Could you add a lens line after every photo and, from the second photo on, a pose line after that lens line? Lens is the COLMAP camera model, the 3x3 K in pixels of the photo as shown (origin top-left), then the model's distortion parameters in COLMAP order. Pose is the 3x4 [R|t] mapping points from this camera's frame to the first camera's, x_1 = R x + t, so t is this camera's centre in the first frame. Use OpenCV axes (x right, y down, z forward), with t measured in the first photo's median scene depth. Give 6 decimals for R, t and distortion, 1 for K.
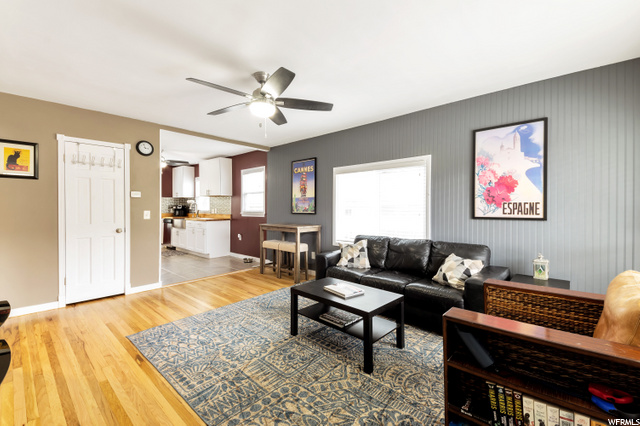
lens RADIAL K [[279.6, 0, 323.3], [0, 279.6, 209.6], [0, 0, 1]] dist [0.030744, 0.000040]
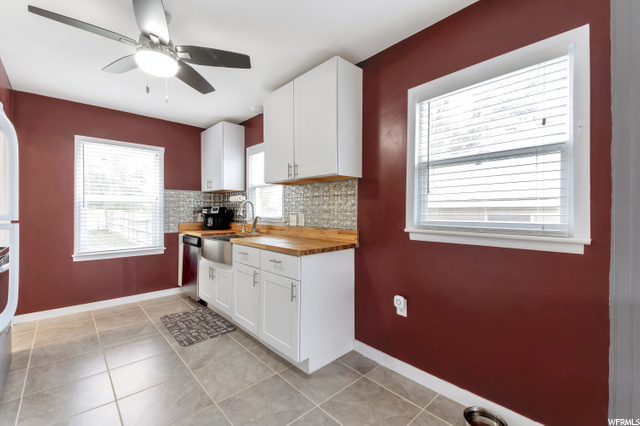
lens RADIAL K [[279.6, 0, 323.3], [0, 279.6, 209.6], [0, 0, 1]] dist [0.030744, 0.000040]
pose [[0.995744, -0.005332, -0.092010, -0.300320], [0.004633, 0.999959, -0.007804, -0.006238], [0.092048, 0.007344, 0.995727, 0.575235]]
